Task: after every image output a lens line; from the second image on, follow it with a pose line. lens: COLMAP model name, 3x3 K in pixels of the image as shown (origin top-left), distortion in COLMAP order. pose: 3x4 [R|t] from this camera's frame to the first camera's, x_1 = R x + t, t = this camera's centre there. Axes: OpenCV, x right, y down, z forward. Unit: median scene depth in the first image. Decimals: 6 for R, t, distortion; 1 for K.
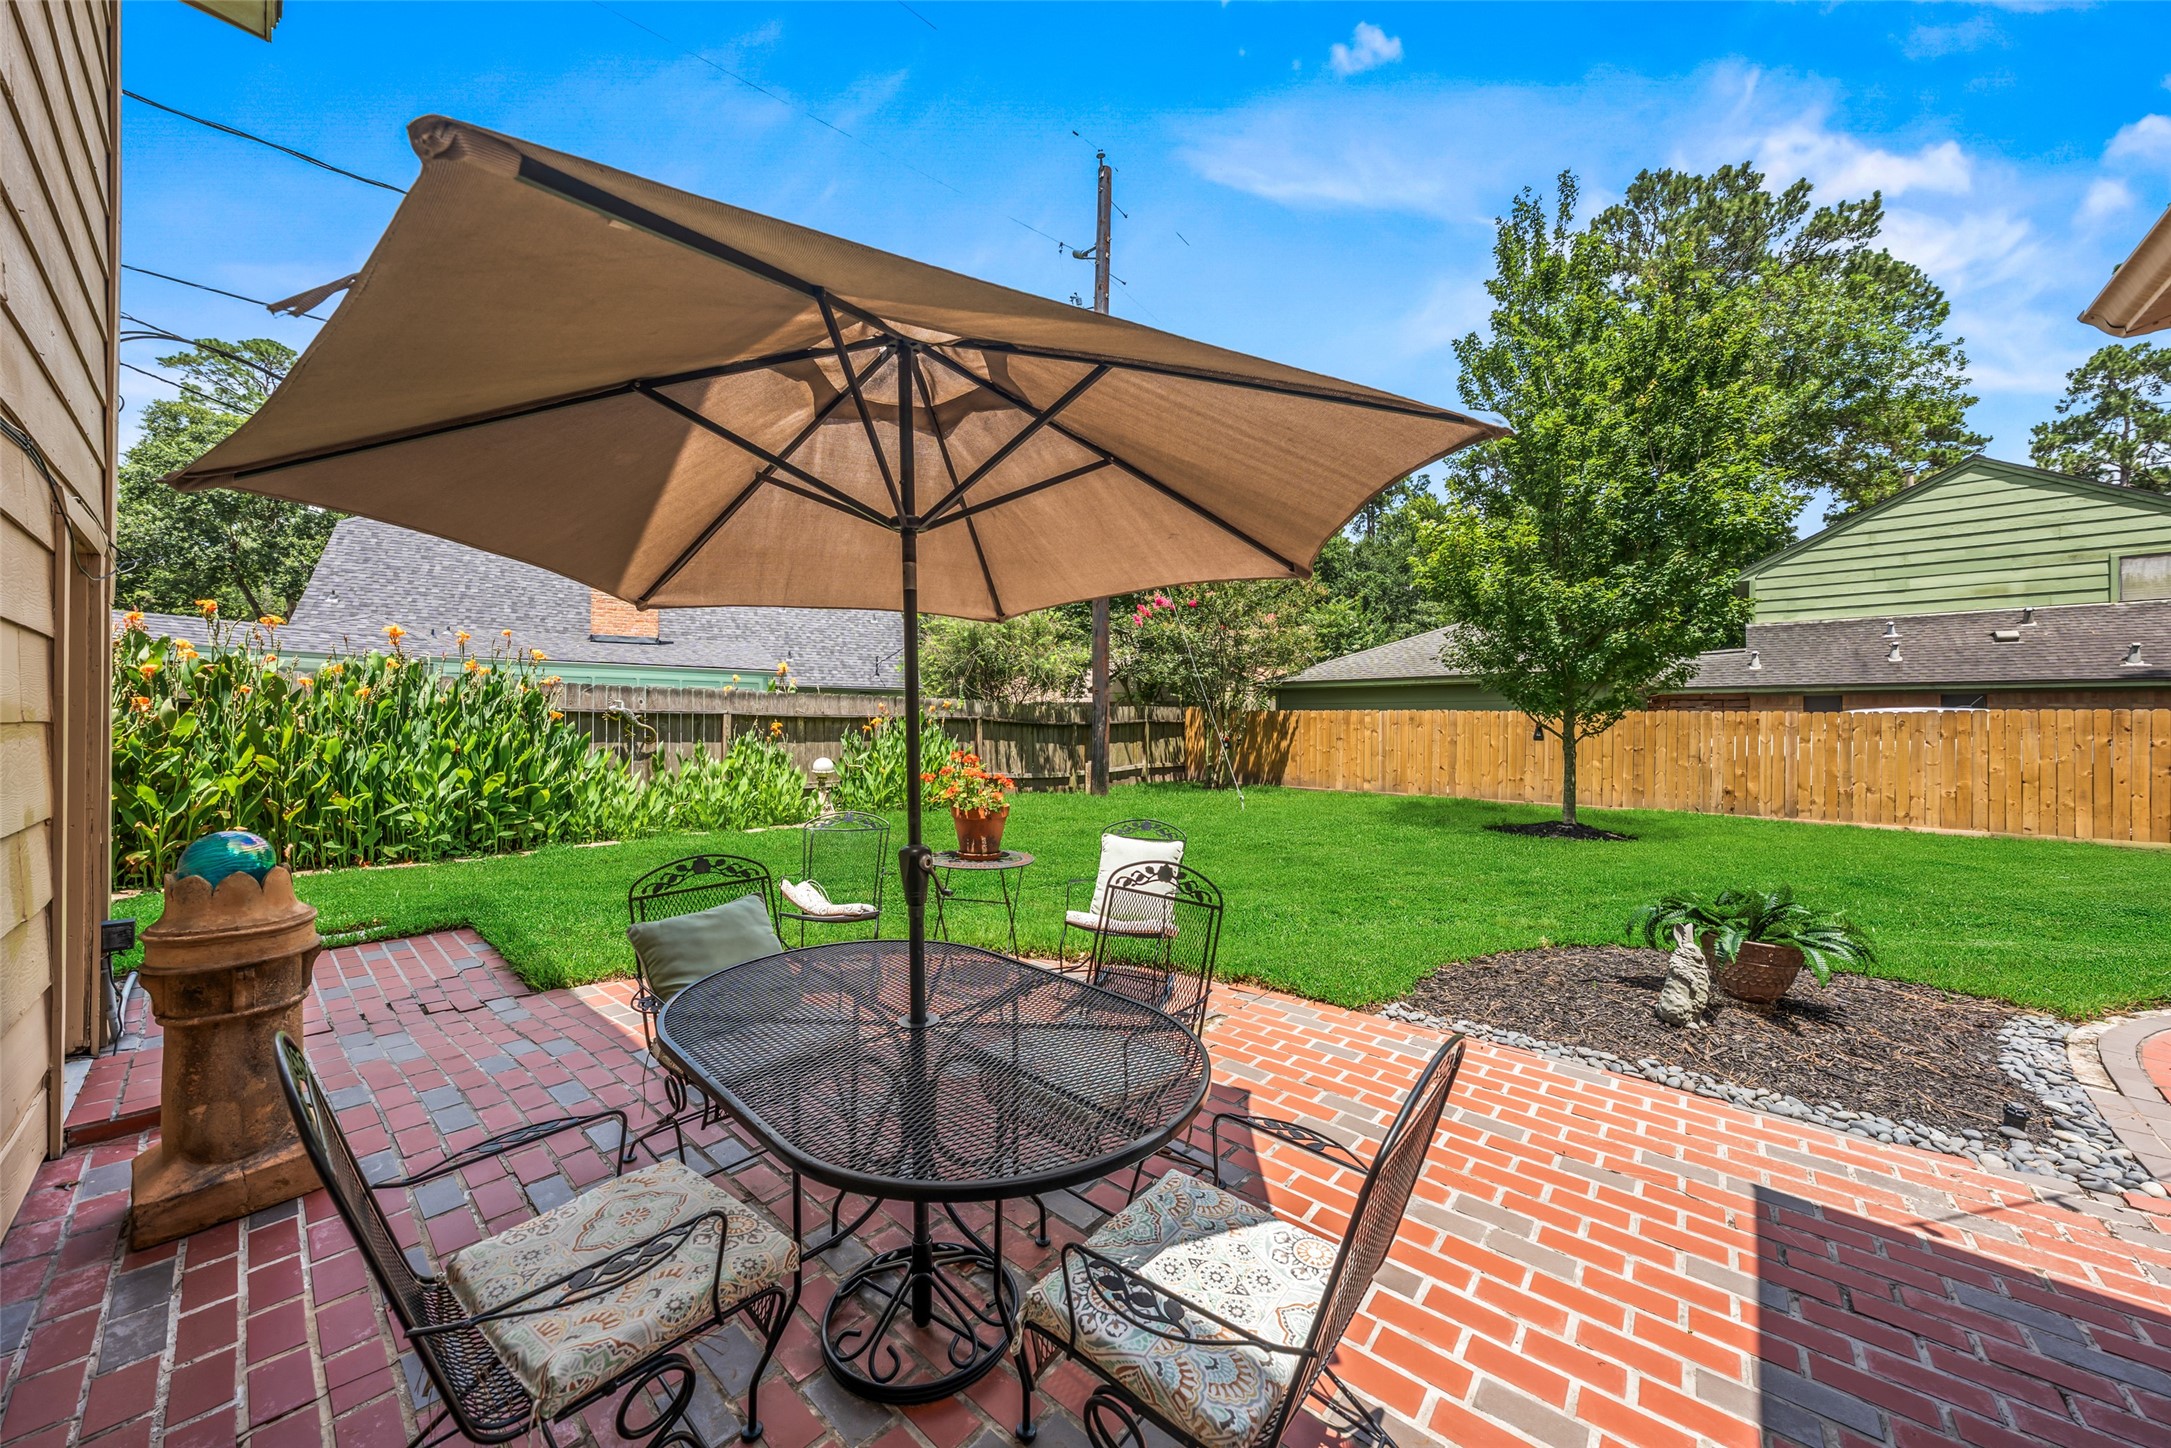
lens RADIAL K [[765.2, 0, 1087.2], [0, 765.2, 720.0], [0, 0, 1]] dist [-0.002947, 0.000212]
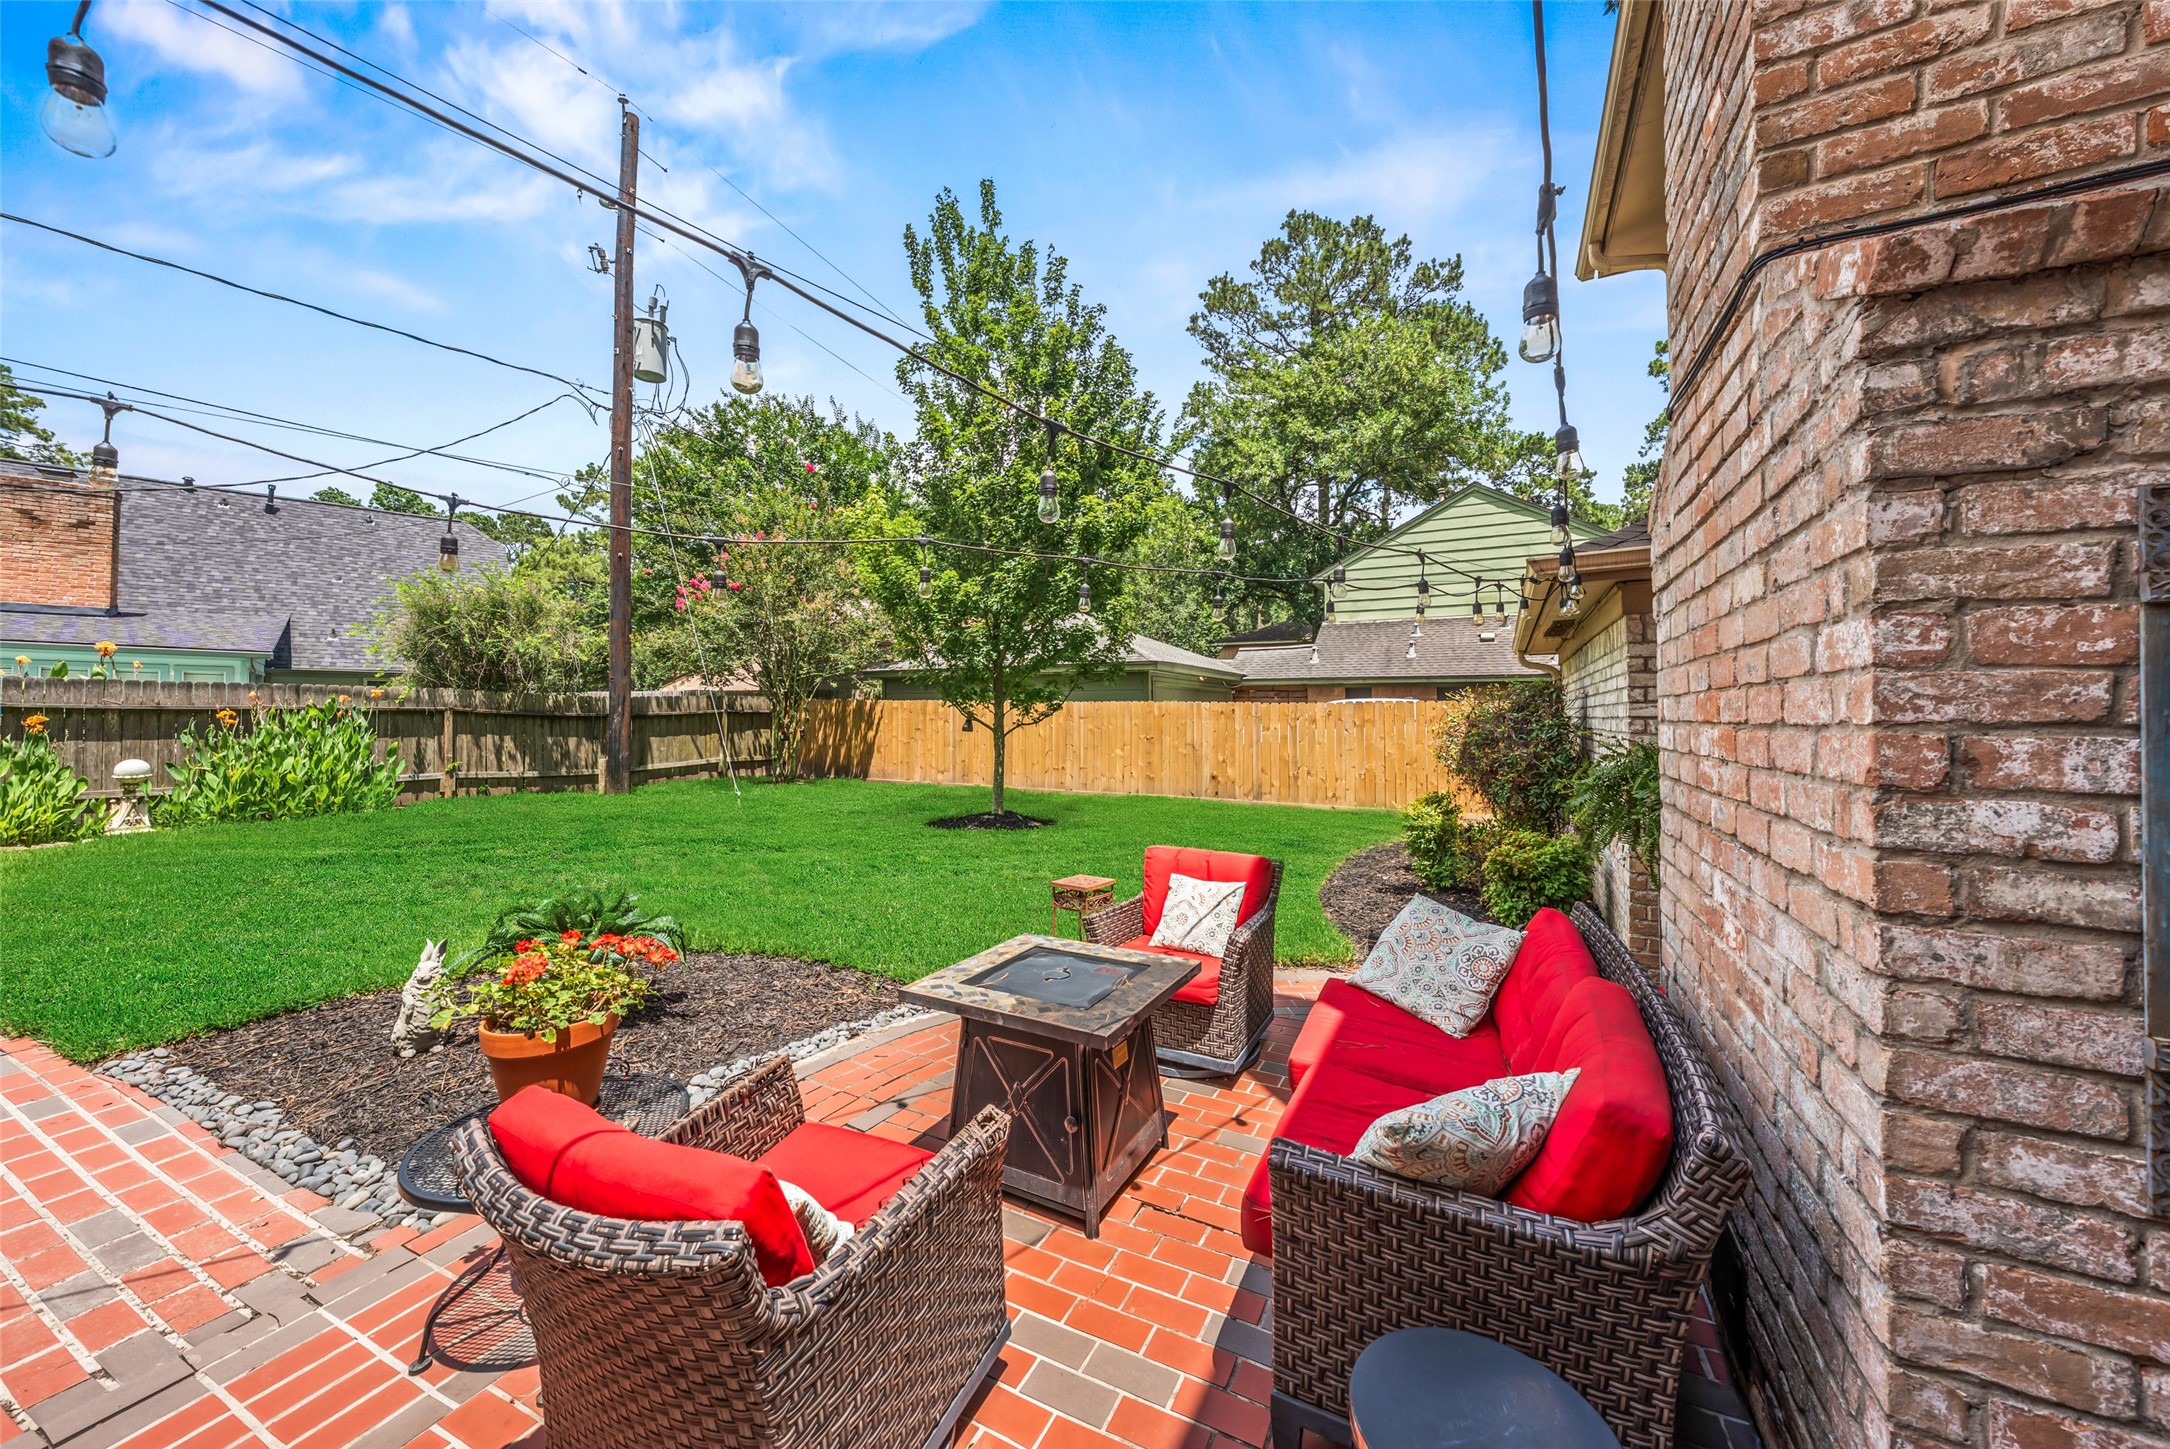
lens RADIAL K [[764.9, 0, 1166.7], [0, 764.9, 692.4], [0, 0, 1]] dist [-0.002947, 0.000212]
pose [[0.974725, 0.002744, 0.223389, 0.421244], [0.001776, 0.999798, -0.020027, -0.002644], [-0.223399, 0.019918, 0.974524, -0.026952]]
